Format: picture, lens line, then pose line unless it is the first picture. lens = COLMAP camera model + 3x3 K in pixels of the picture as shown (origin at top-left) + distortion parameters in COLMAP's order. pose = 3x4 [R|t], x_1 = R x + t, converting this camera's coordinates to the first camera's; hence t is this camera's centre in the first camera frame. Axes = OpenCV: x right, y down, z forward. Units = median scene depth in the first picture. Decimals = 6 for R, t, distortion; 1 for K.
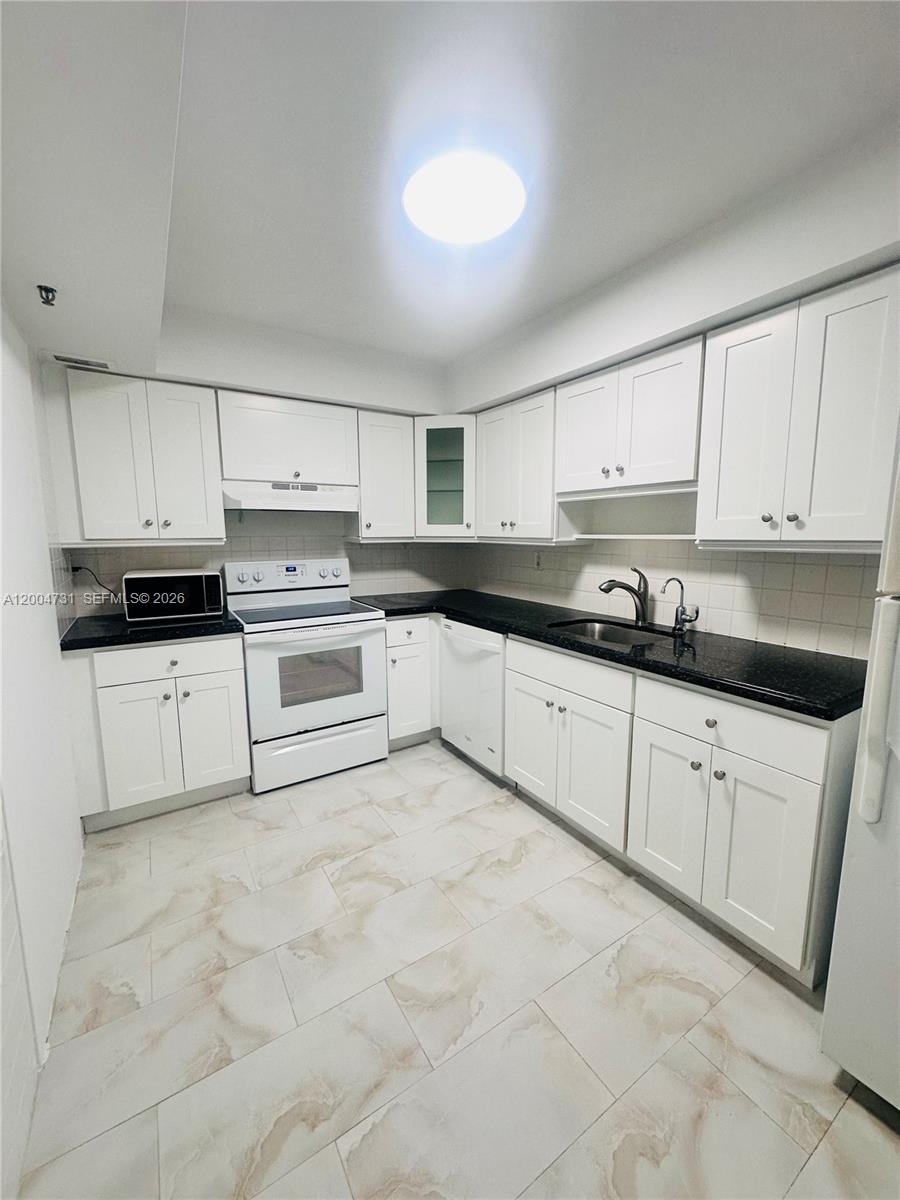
lens RADIAL K [[481.7, 0, 450.0], [0, 481.7, 600.0], [0, 0, 1]] dist [-0.003466, 0.000157]
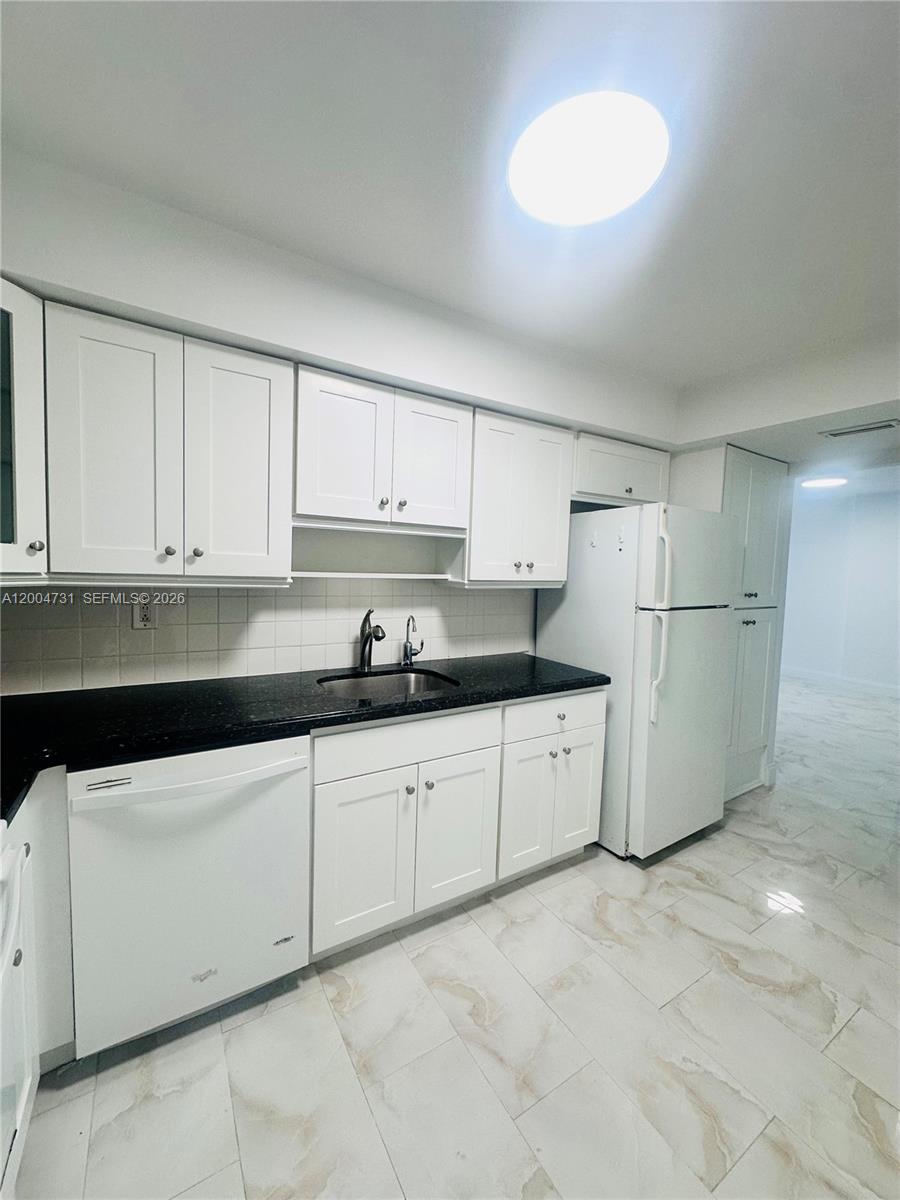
lens RADIAL K [[481.7, 0, 450.0], [0, 481.7, 600.0], [0, 0, 1]] dist [-0.003466, 0.000157]
pose [[0.000456, -0.064879, 0.997893, -0.568308], [0.107941, 0.992066, 0.064450, -0.137400], [-0.994157, 0.107684, 0.007455, 0.912184]]
